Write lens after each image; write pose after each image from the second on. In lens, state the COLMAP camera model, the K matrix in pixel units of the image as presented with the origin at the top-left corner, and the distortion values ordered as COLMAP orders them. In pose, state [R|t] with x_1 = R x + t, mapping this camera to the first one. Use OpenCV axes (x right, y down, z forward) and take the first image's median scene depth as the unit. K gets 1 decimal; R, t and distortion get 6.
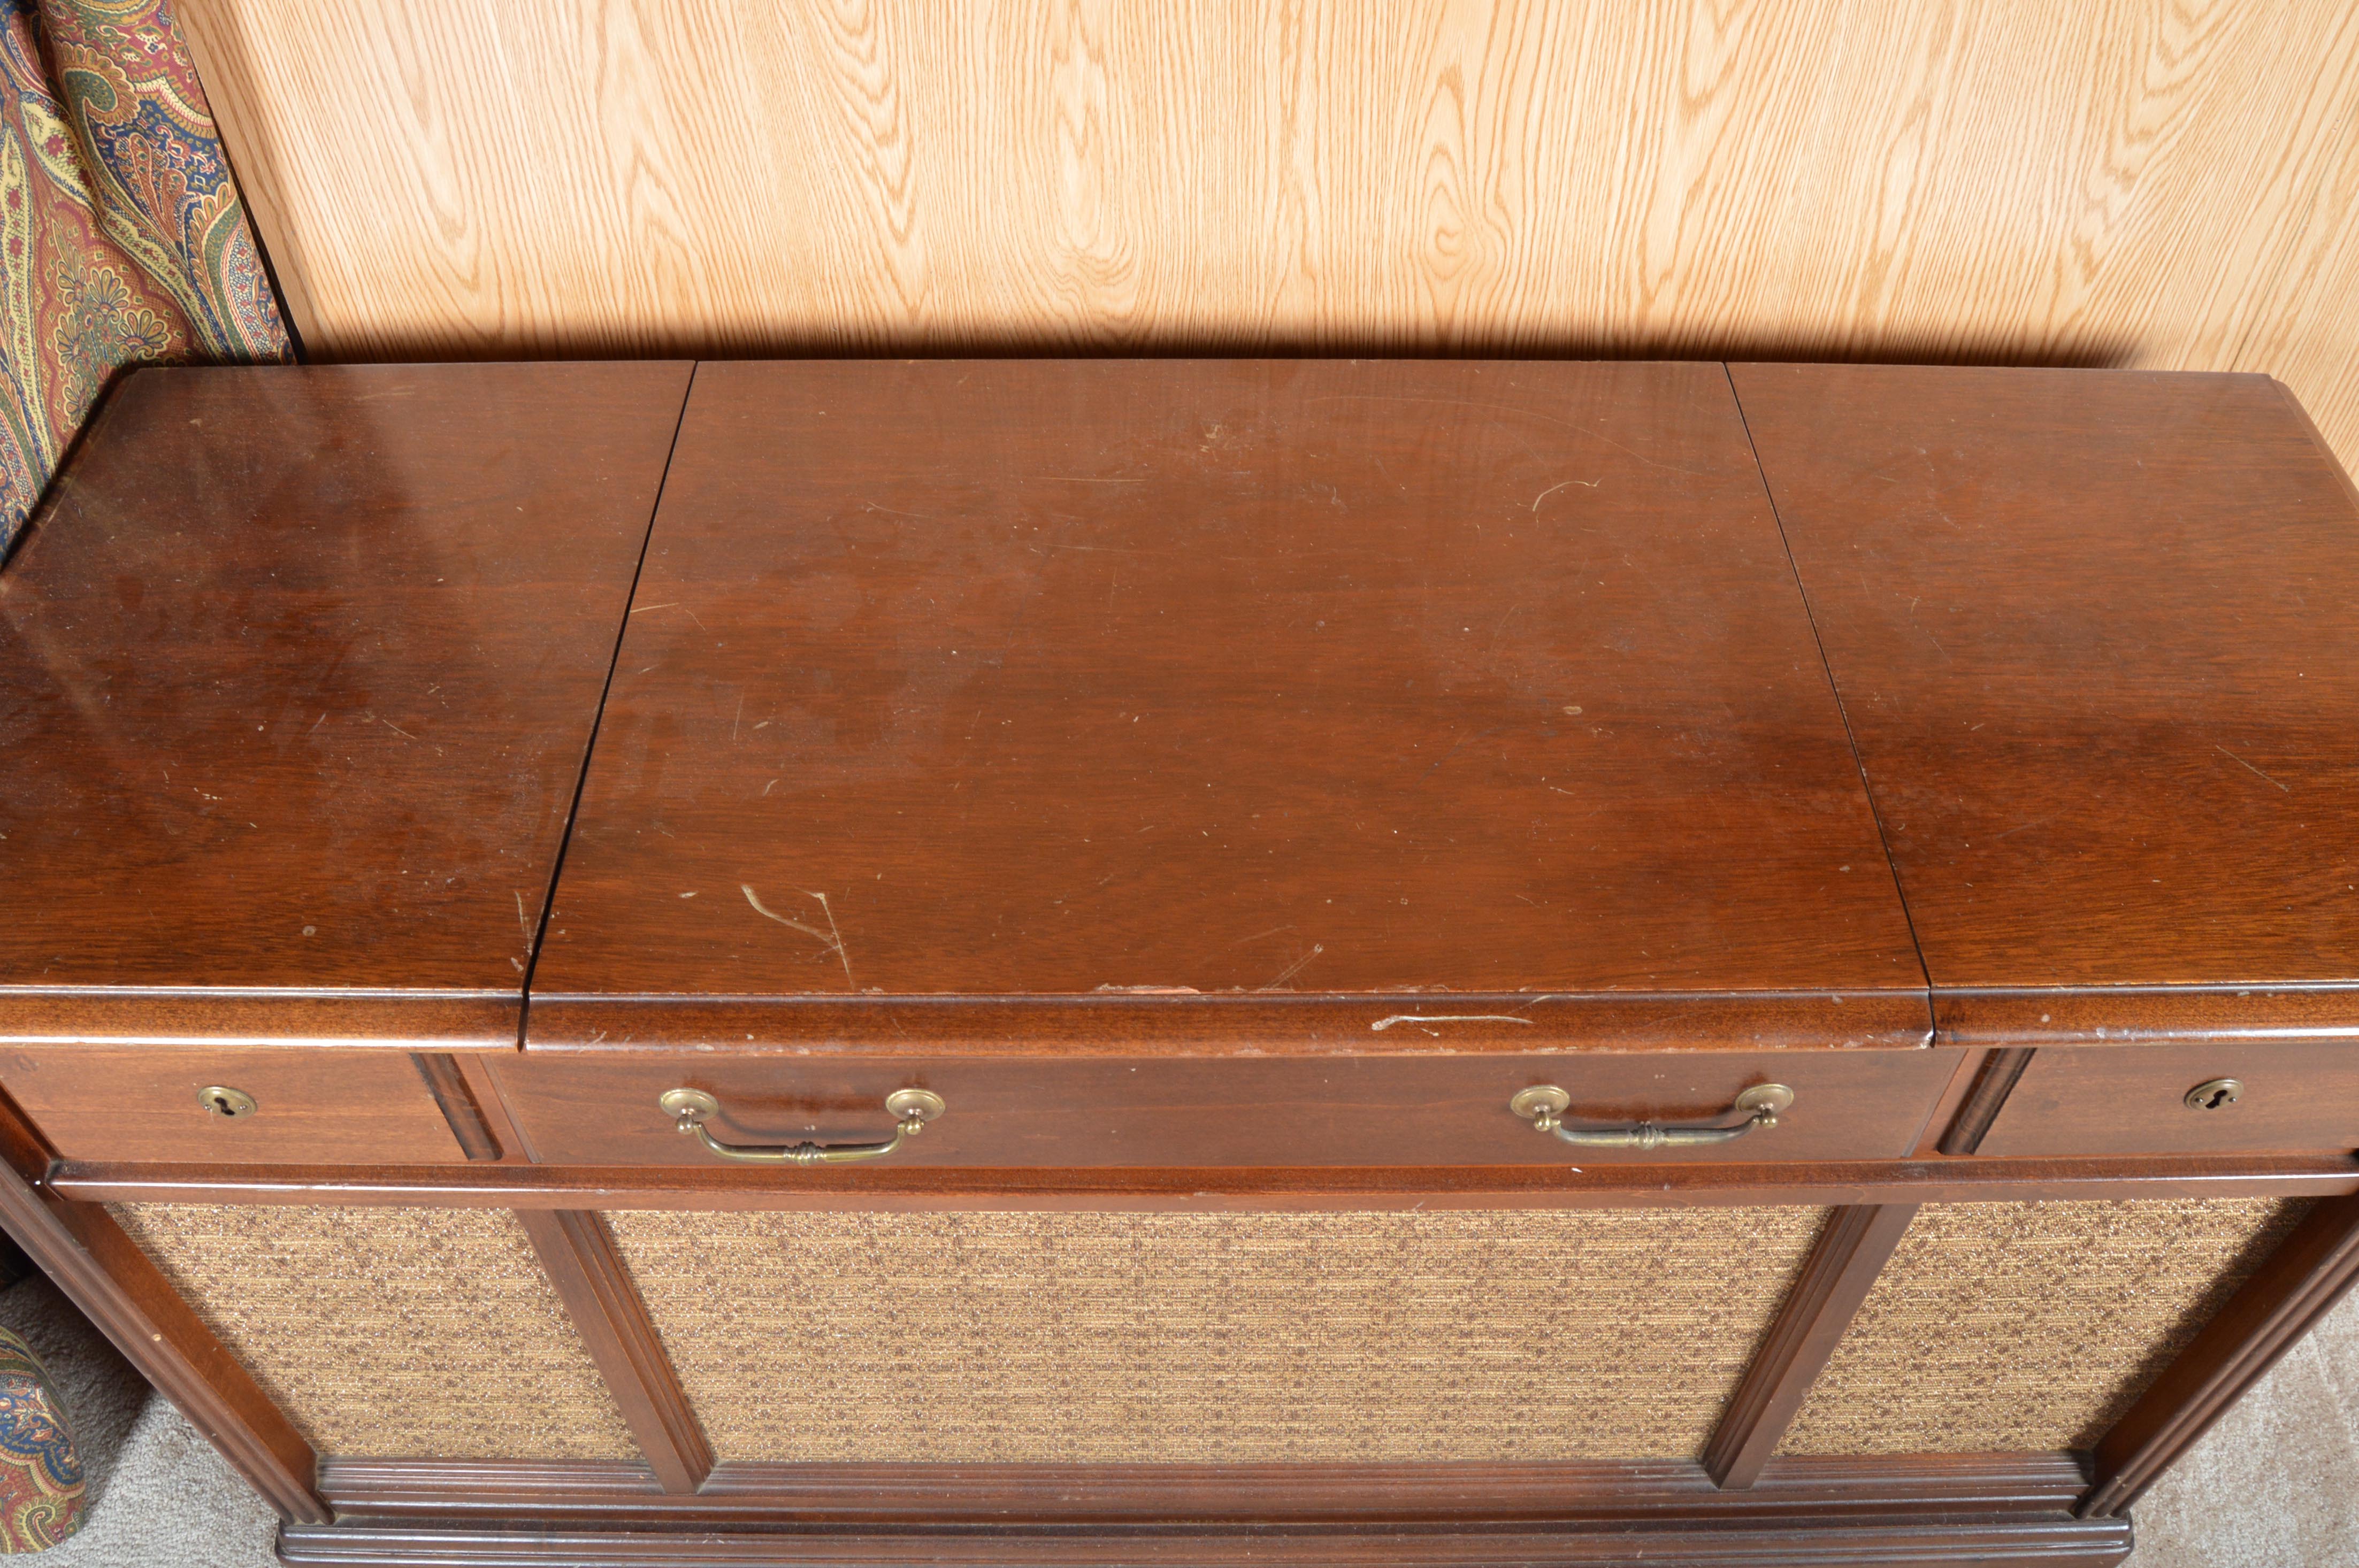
lens RADIAL K [[1930.1, 0, 1182.0], [0, 1930.1, 787.5], [0, 0, 1]] dist [-0.097128, 0.035373]
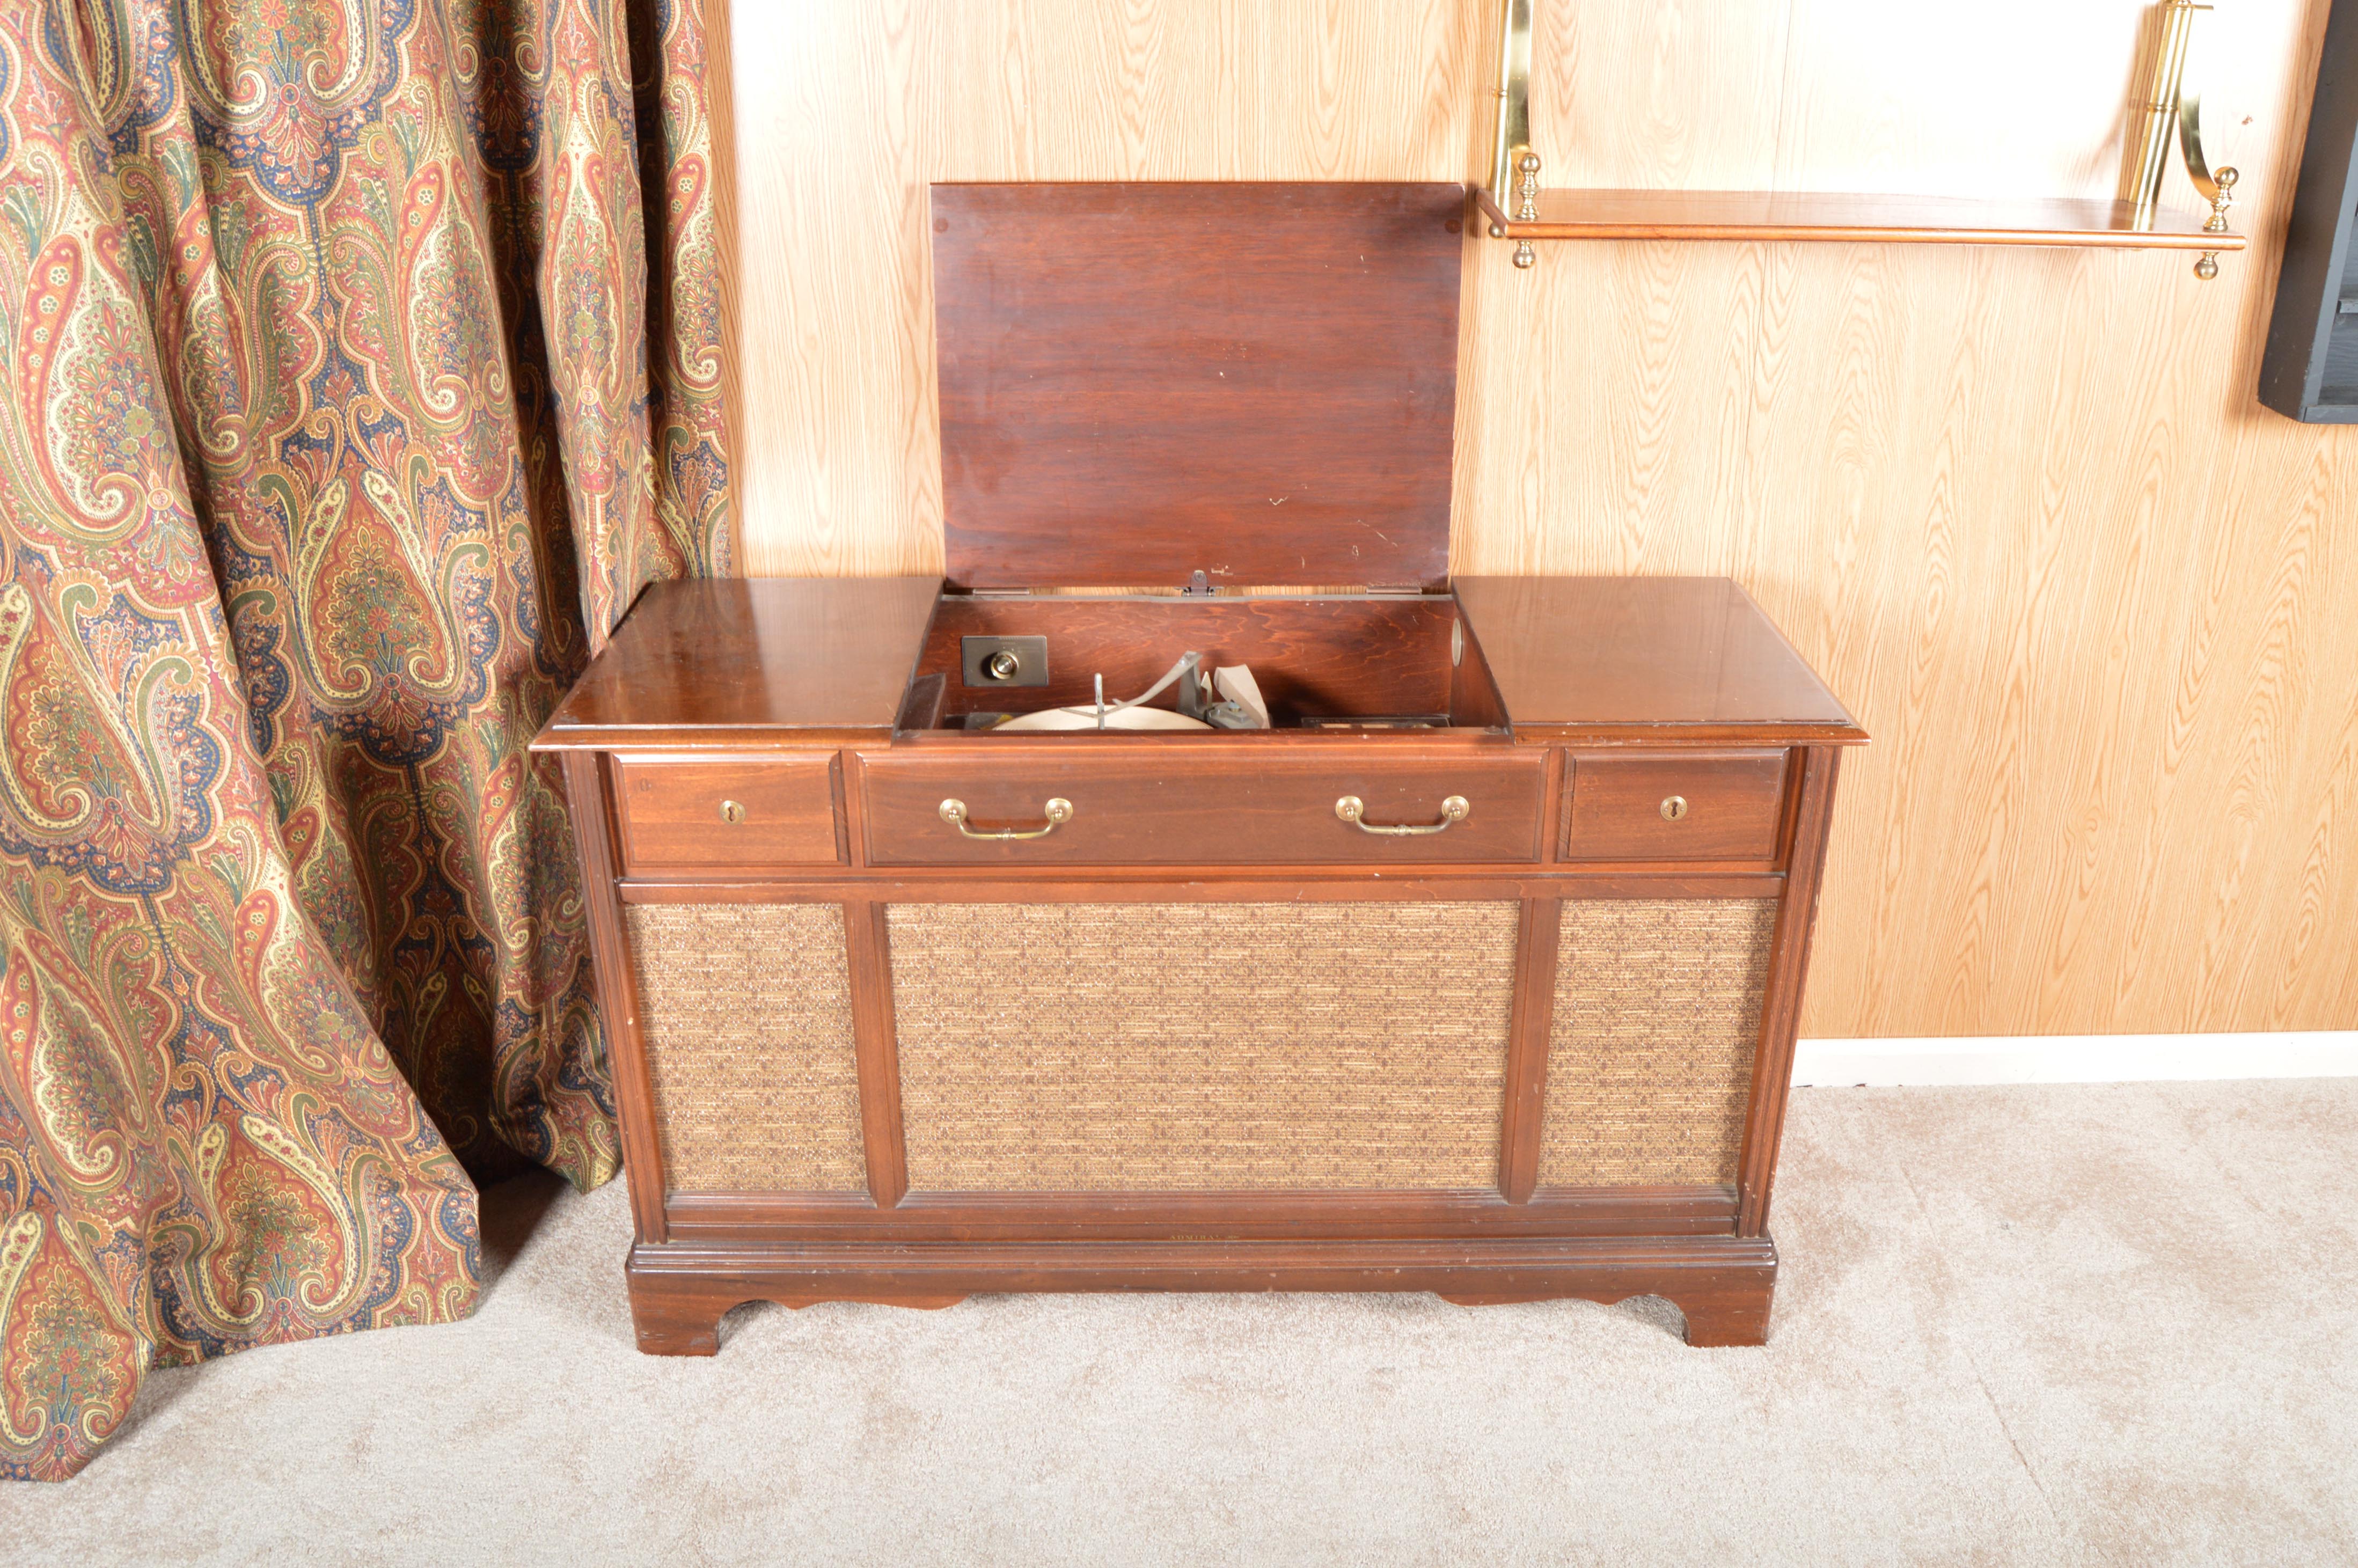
lens RADIAL K [[1929.5, 0, 1178.0], [0, 1929.5, 781.9], [0, 0, 1]] dist [-0.097128, 0.035373]
pose [[0.999968, -0.006564, -0.004543, 0.003581], [0.004166, 0.914546, -0.404461, 0.817708], [0.006809, 0.404429, 0.914544, -0.795863]]
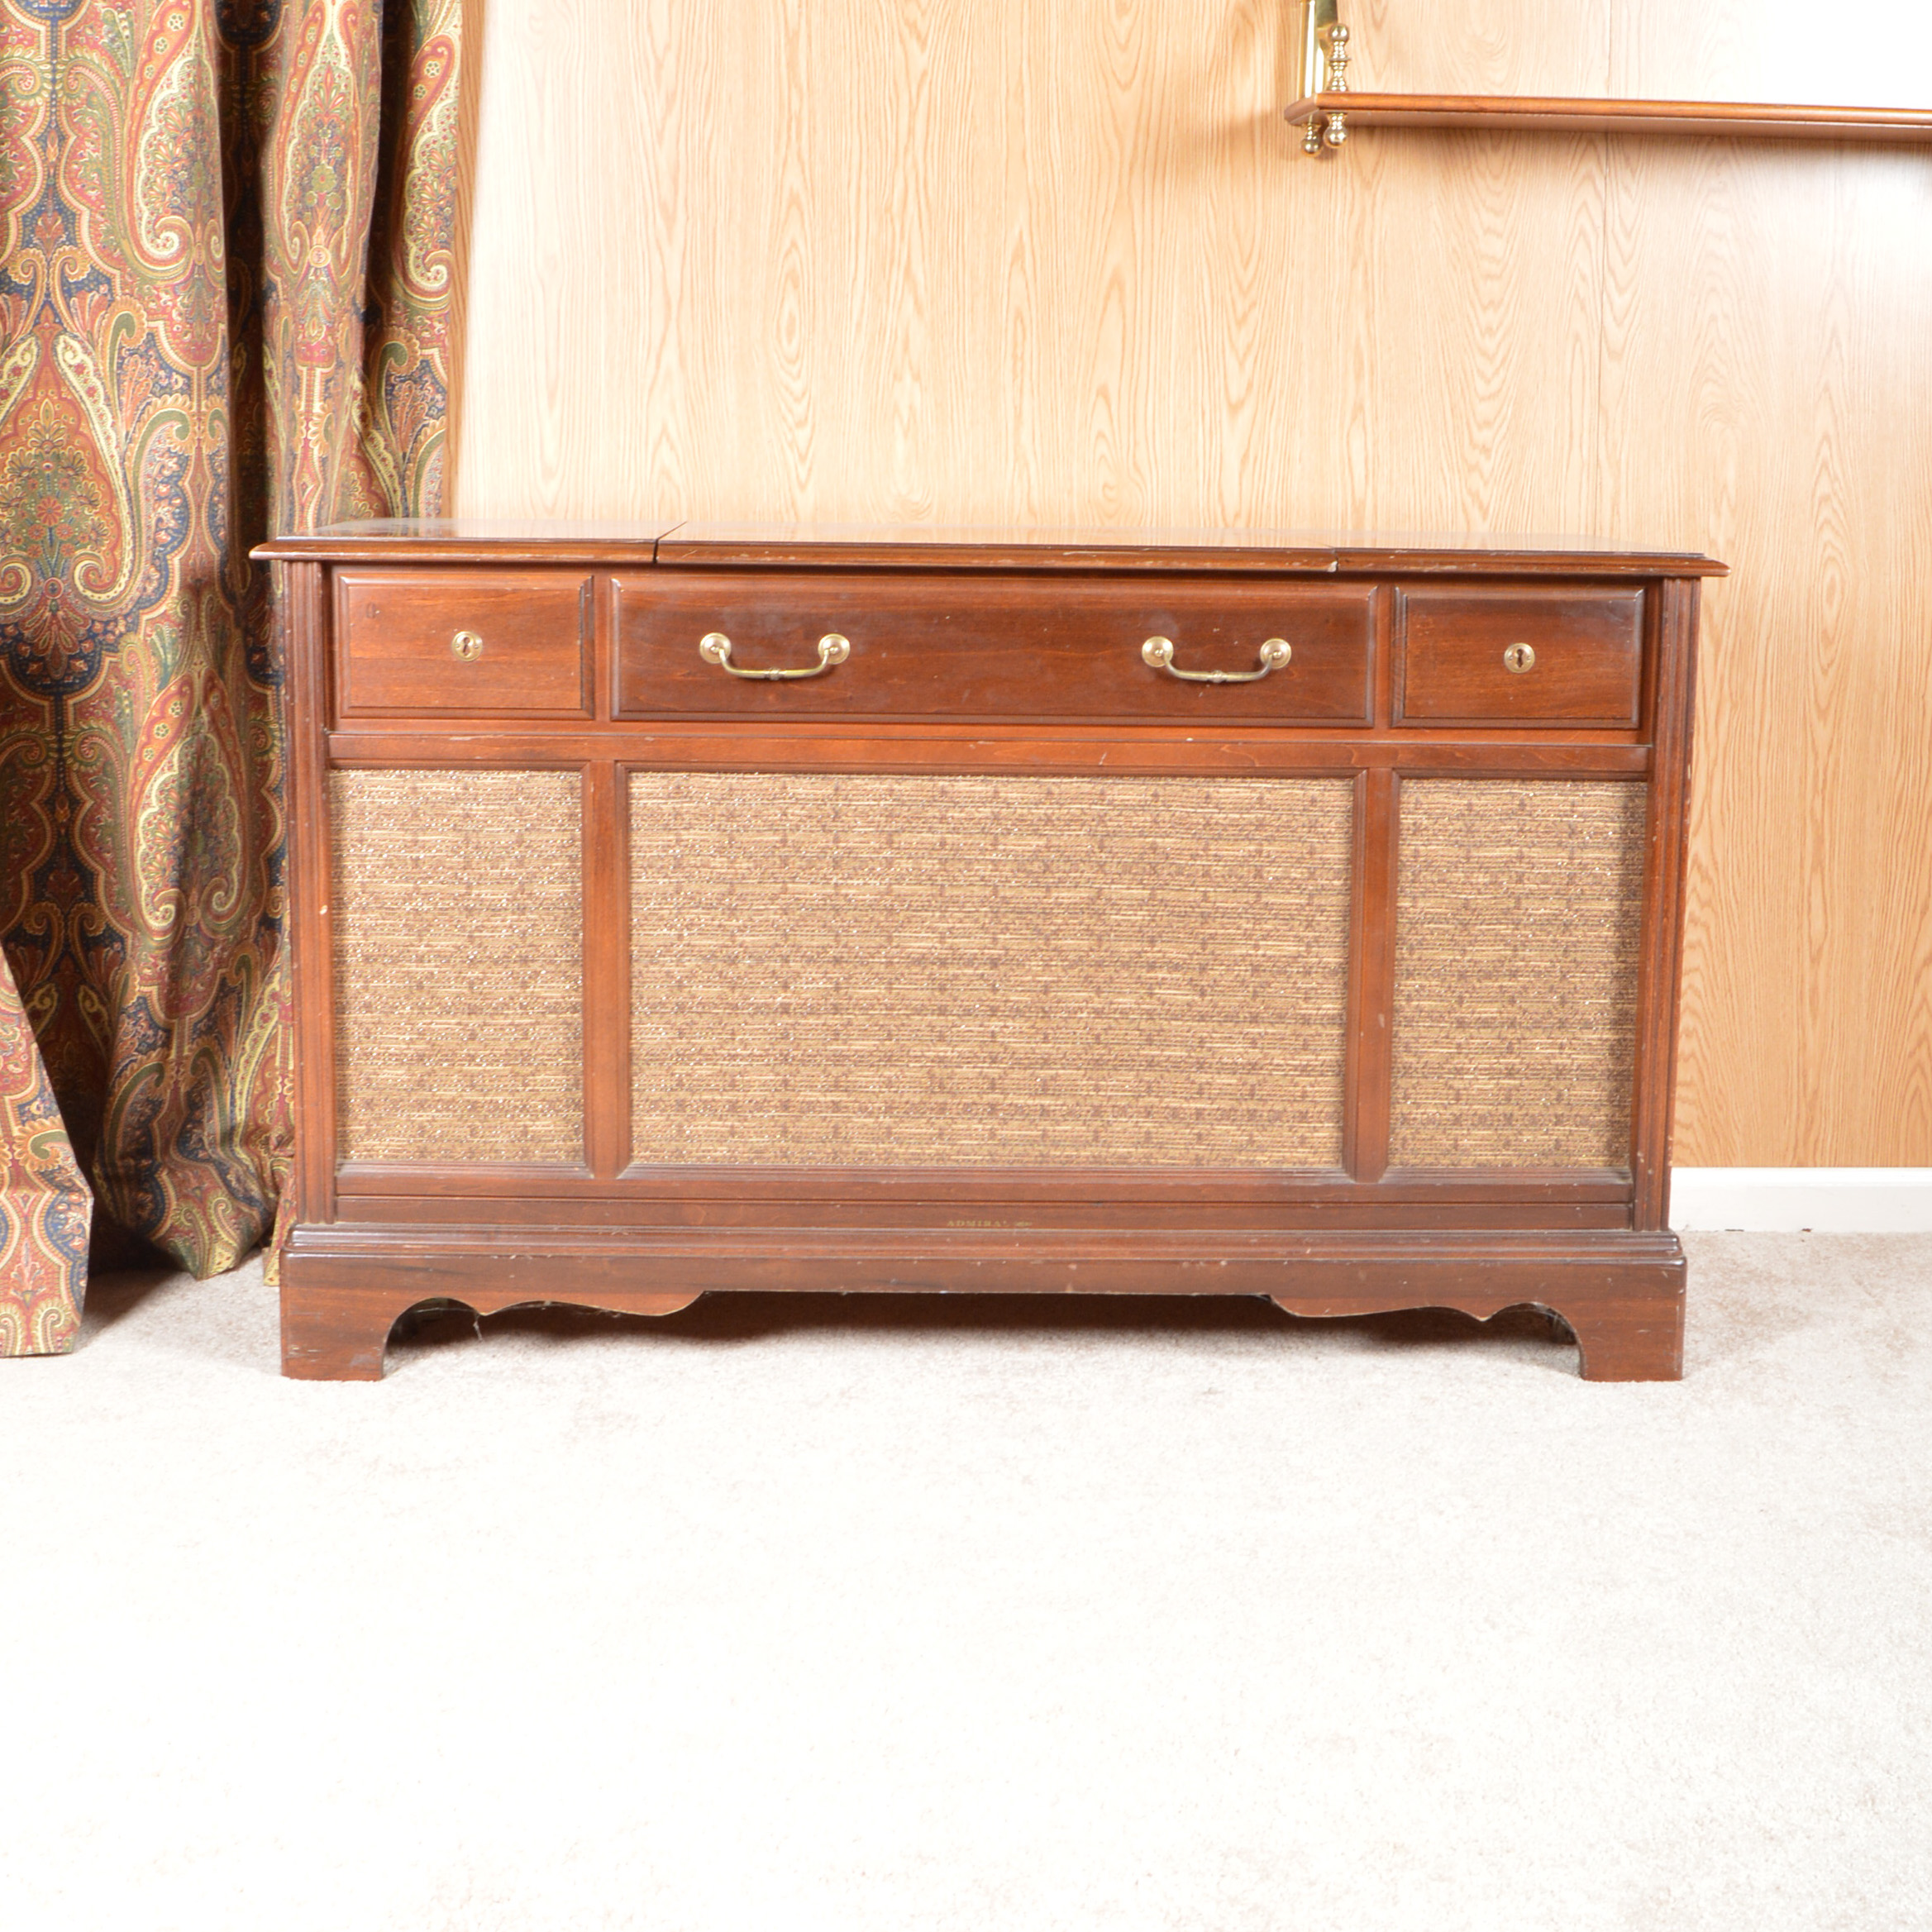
lens RADIAL K [[2989.9, 0, 924.6], [0, 2989.9, 848.6], [0, 0, 1]] dist [-0.093128, 0.000000]
pose [[0.999910, 0.005317, 0.012280, -0.067898], [0.003864, 0.763866, -0.645363, 1.825192], [-0.012812, 0.645353, 0.763777, -0.937594]]
